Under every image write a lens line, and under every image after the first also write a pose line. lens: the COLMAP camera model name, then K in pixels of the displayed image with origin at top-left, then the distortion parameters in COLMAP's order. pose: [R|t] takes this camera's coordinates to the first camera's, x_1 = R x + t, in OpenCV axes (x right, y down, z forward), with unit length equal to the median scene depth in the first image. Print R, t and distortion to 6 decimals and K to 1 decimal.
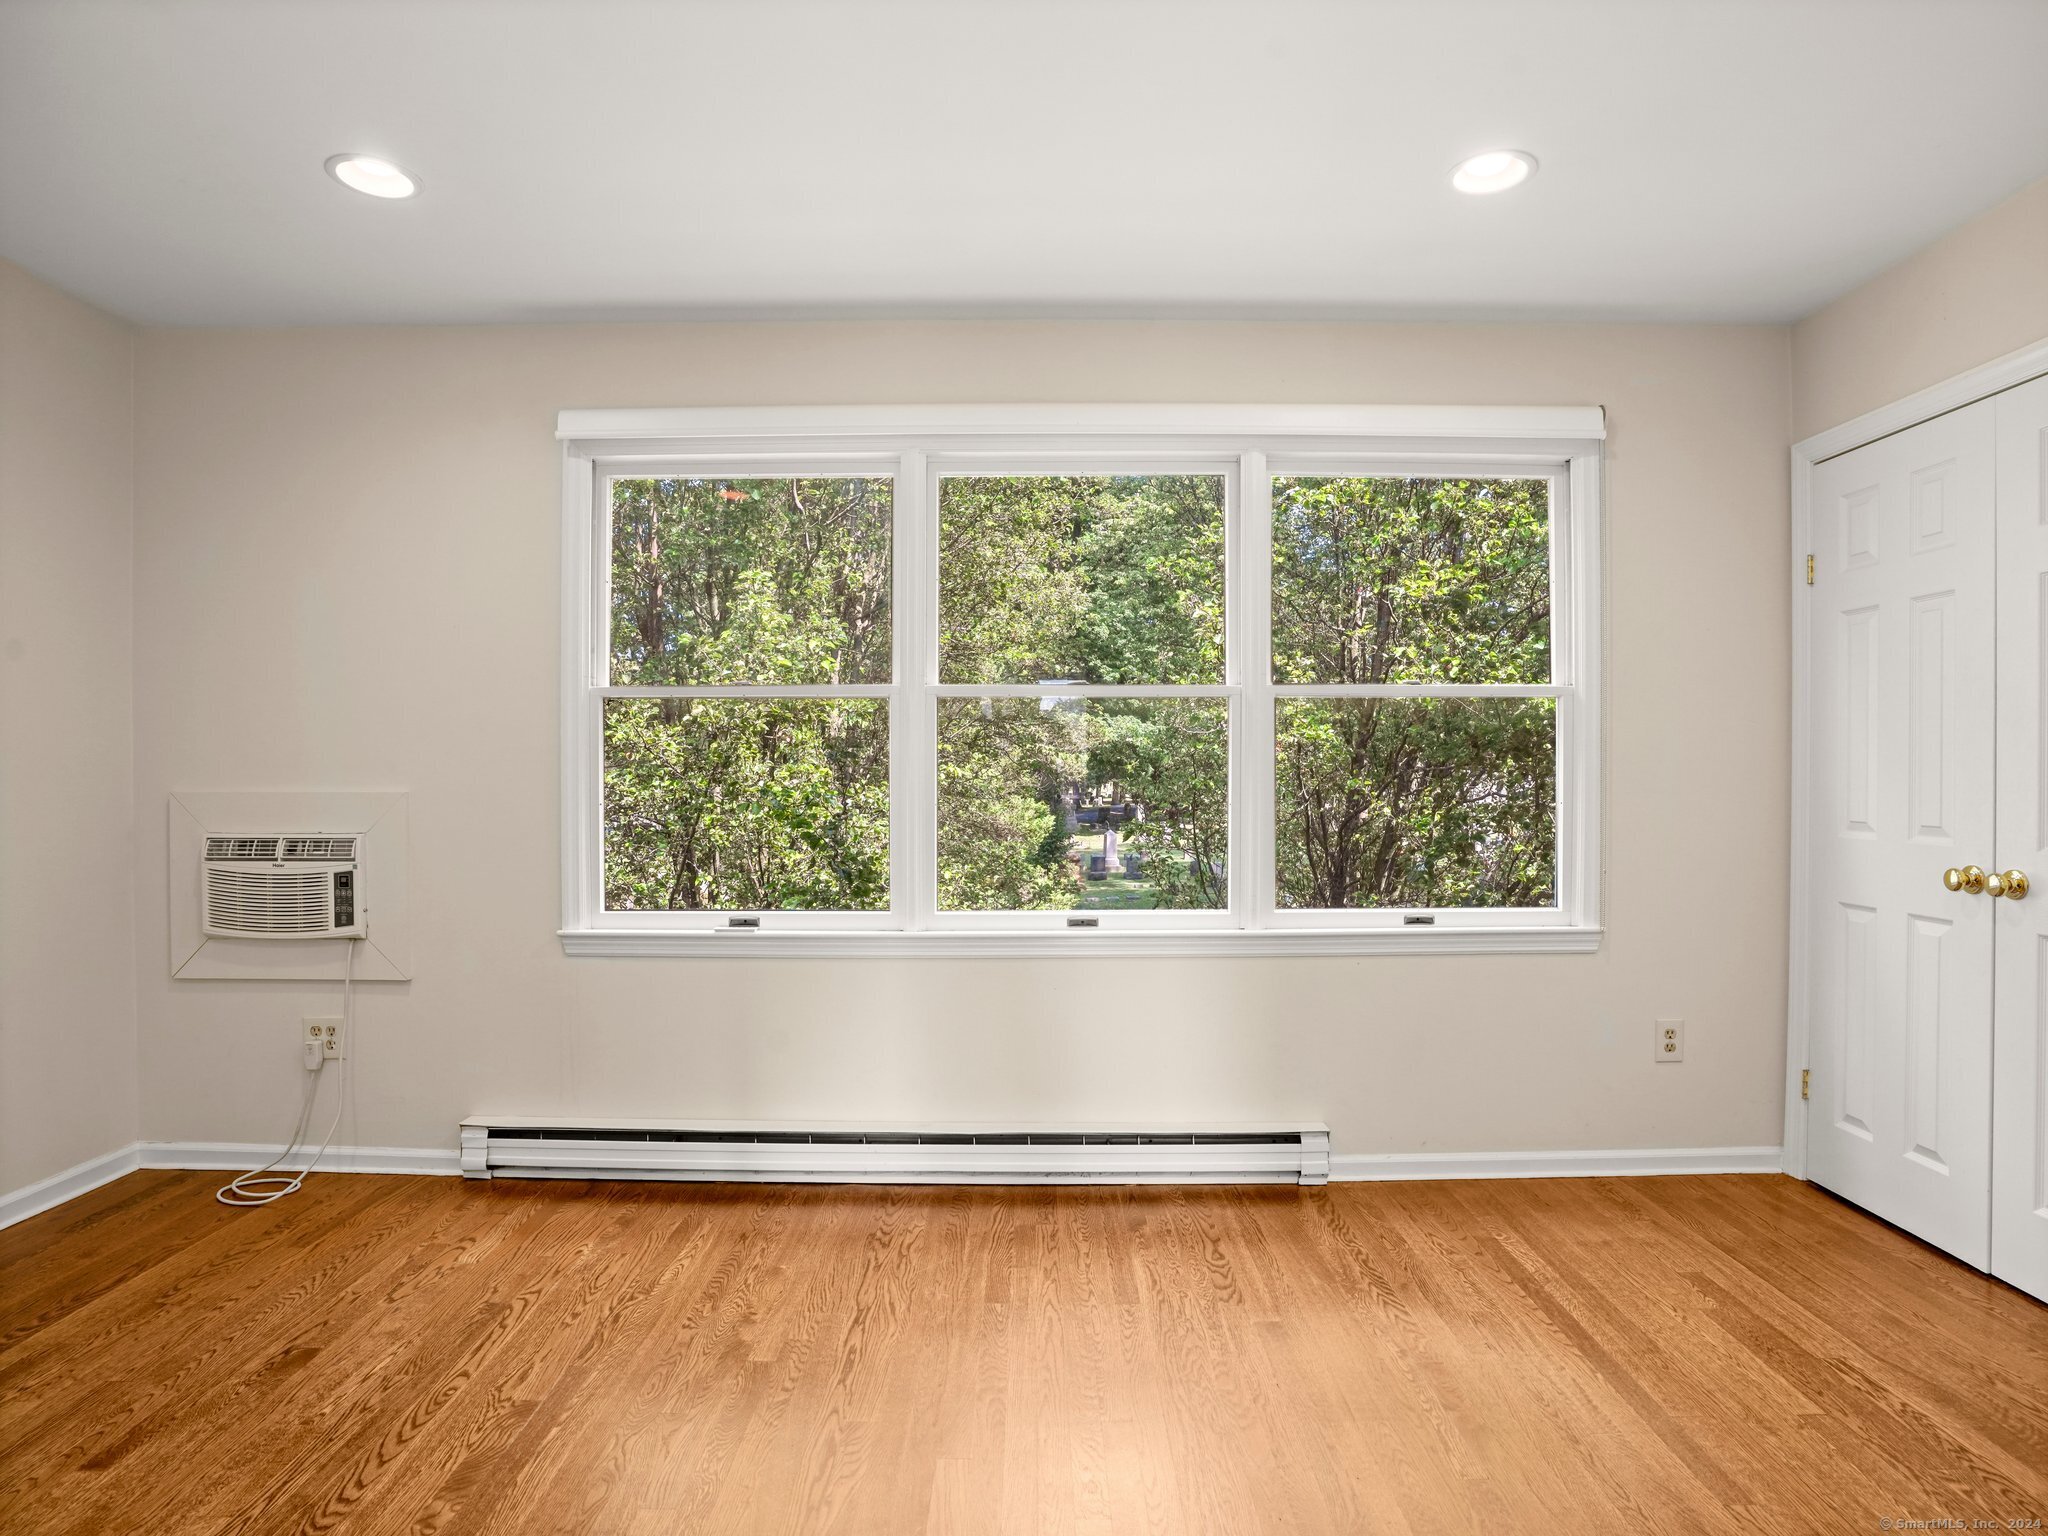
lens RADIAL K [[1128.1, 0, 1025.4], [0, 1128.1, 772.6], [0, 0, 1]] dist [-0.077632, 0.036504]
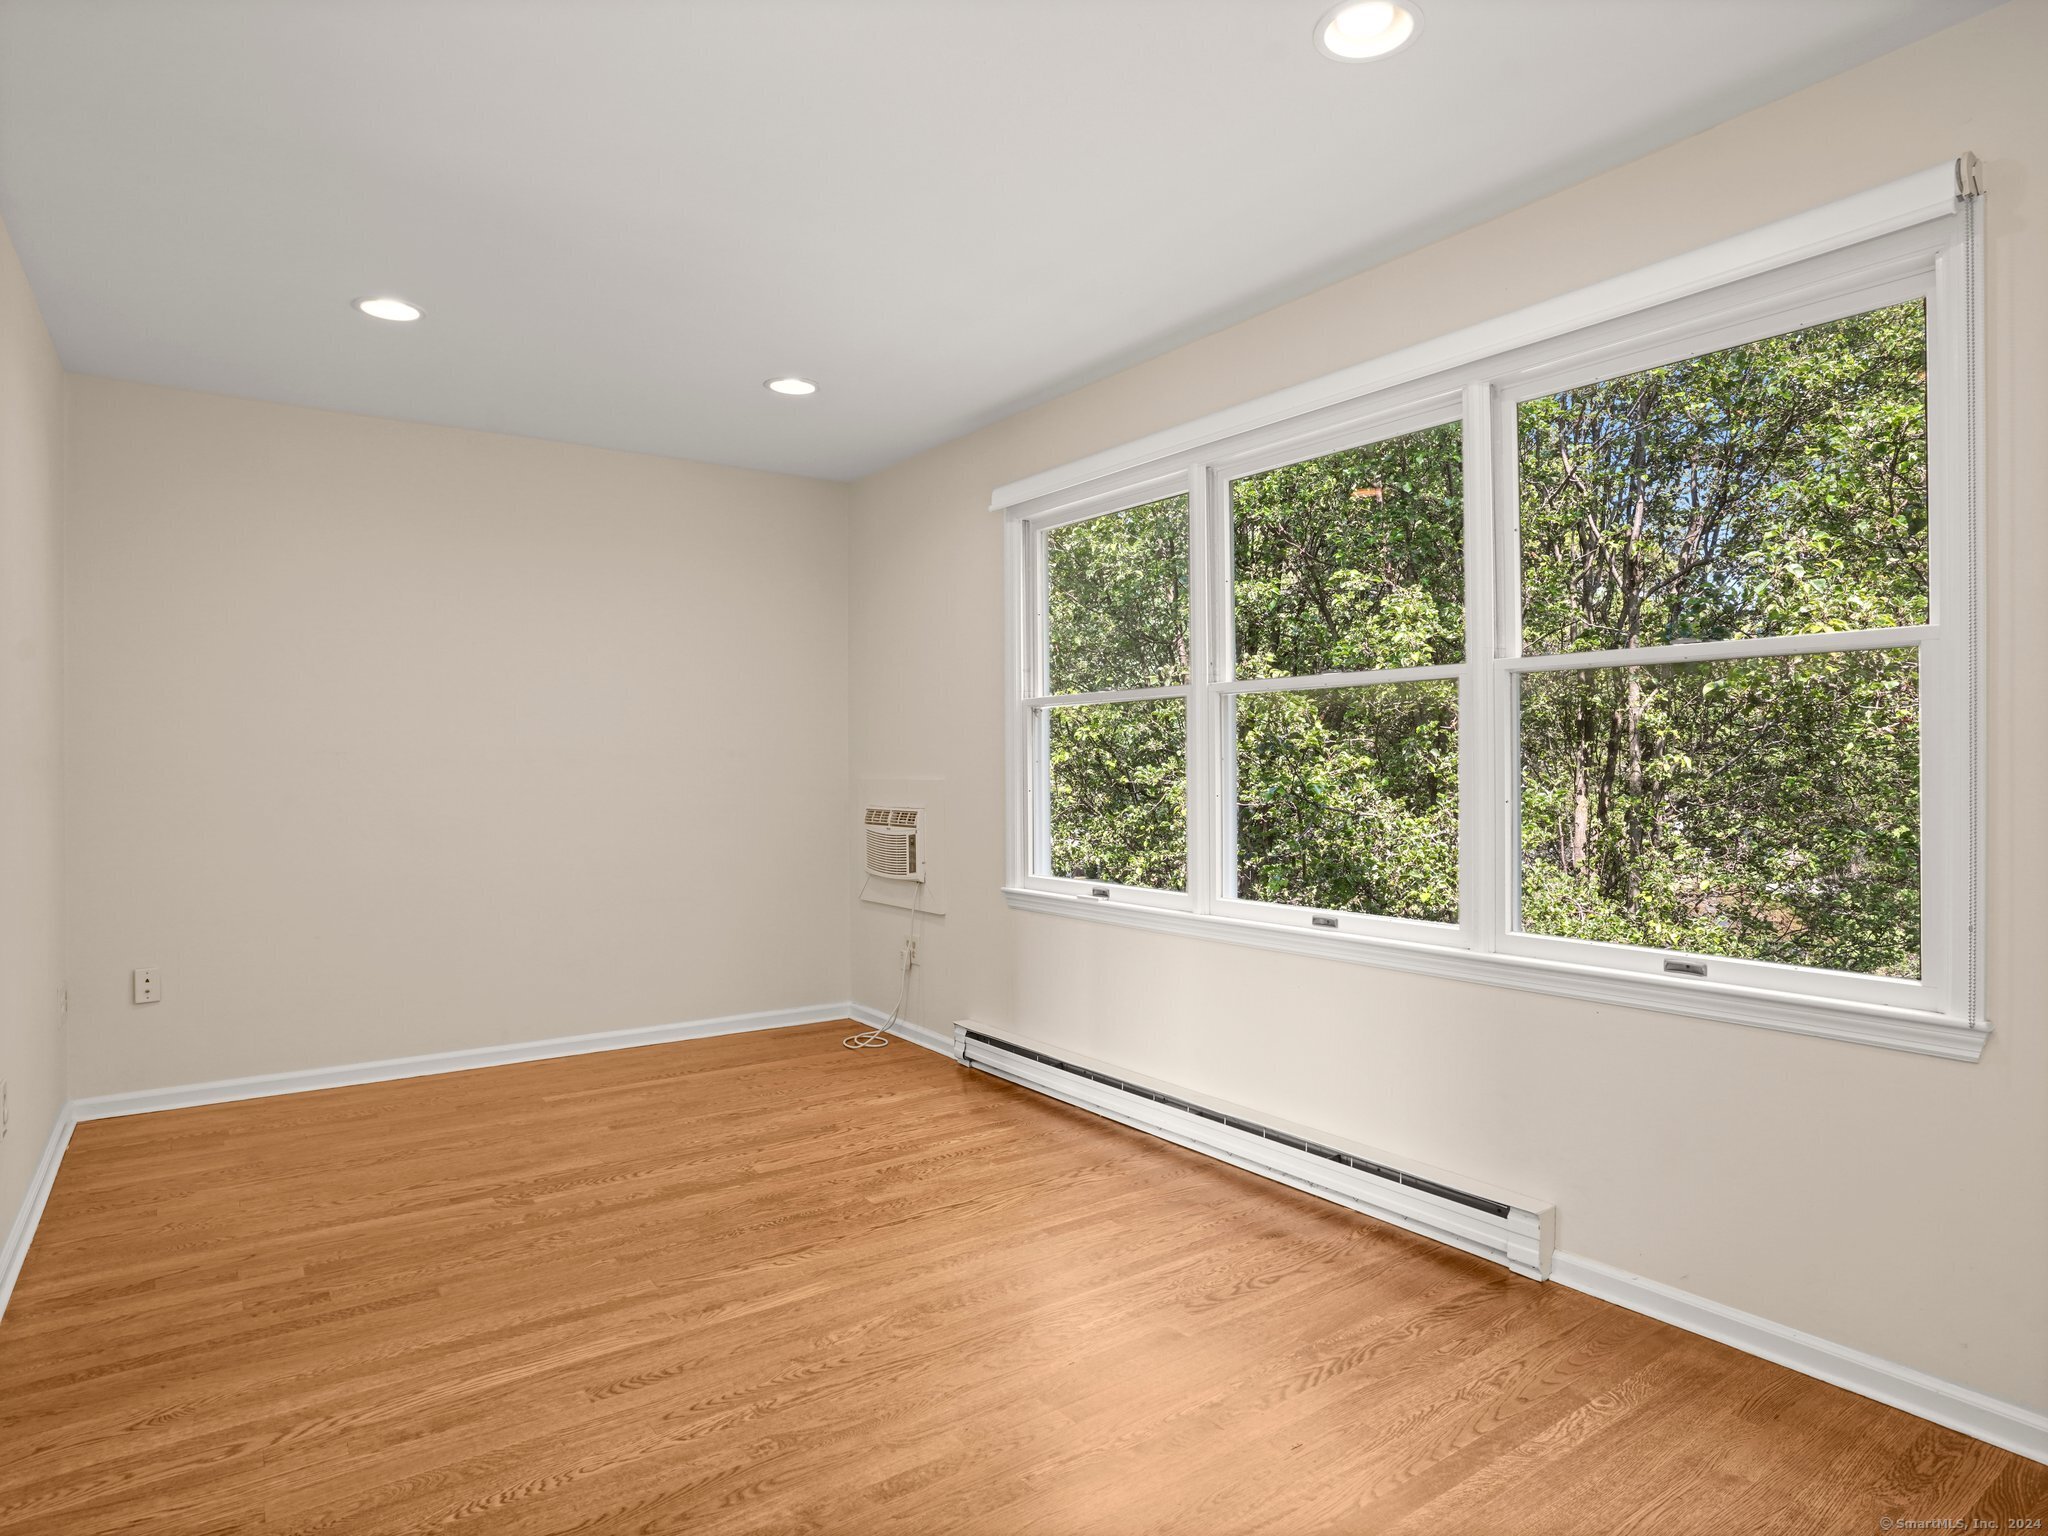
lens RADIAL K [[1158.2, 0, 1021.0], [0, 1158.2, 765.1], [0, 0, 1]] dist [-0.078610, 0.042932]
pose [[0.589773, -0.002500, -0.807565, 0.702500], [0.009335, 0.999949, 0.003722, -0.006176], [0.807515, -0.009734, 0.589766, 0.223509]]
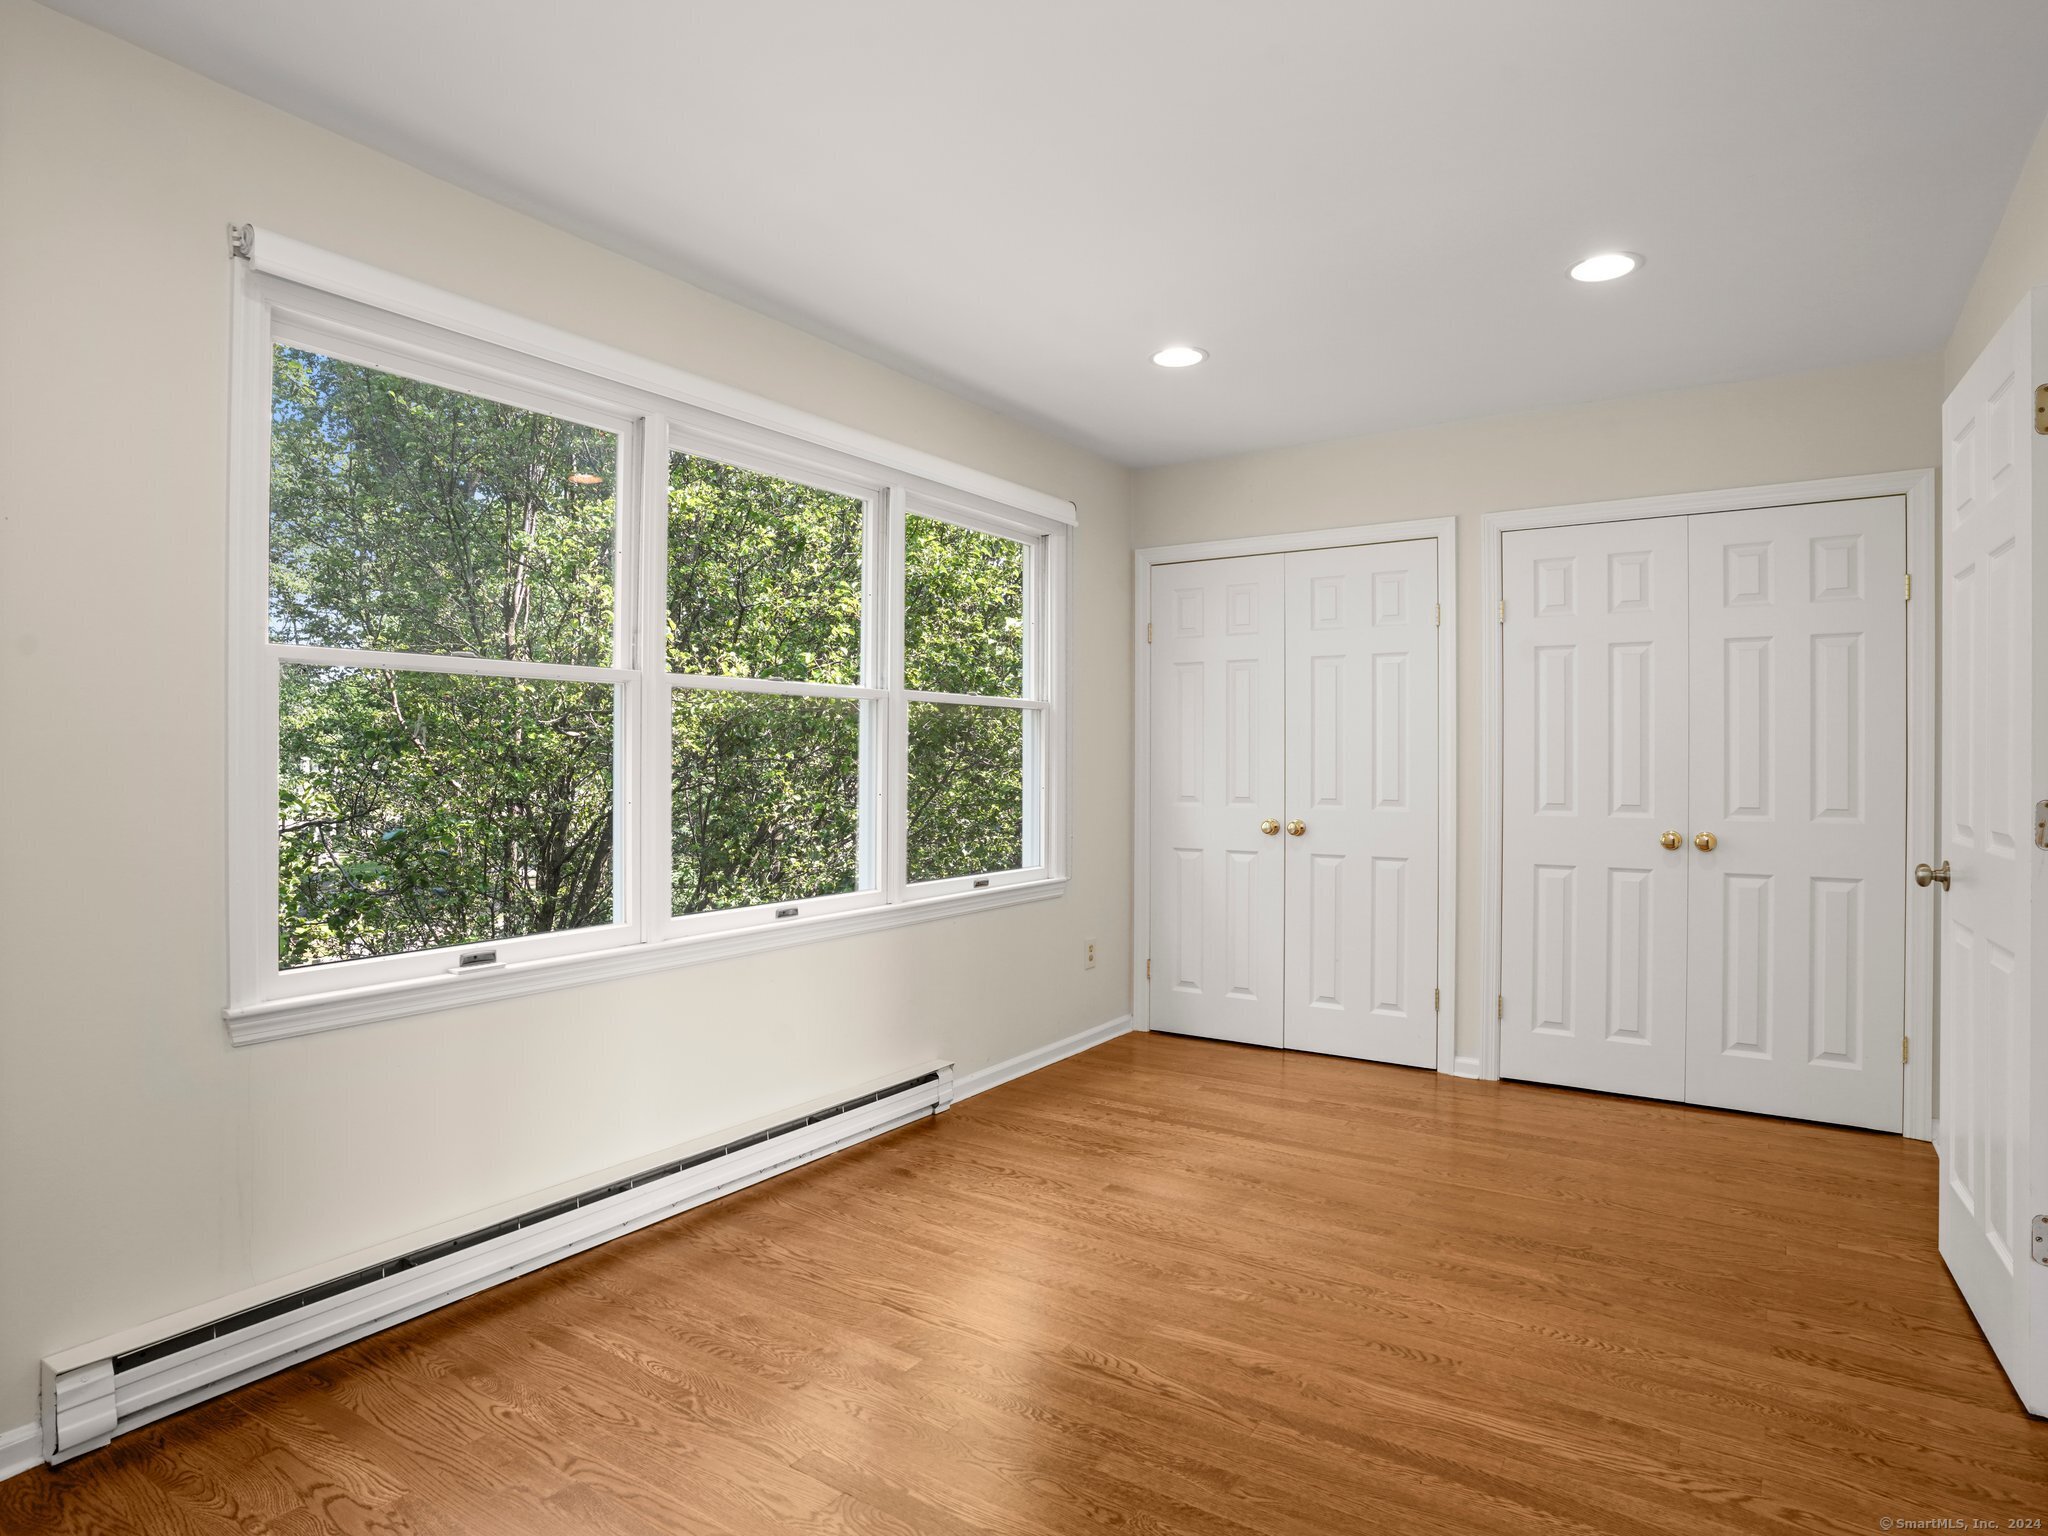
lens RADIAL K [[1158.2, 0, 1021.0], [0, 1158.2, 765.1], [0, 0, 1]] dist [-0.078610, 0.042932]
pose [[0.549351, -0.001727, 0.835590, -0.724446], [-0.006643, 0.999957, 0.006434, -0.010490], [-0.835565, -0.009086, 0.549316, 0.251298]]
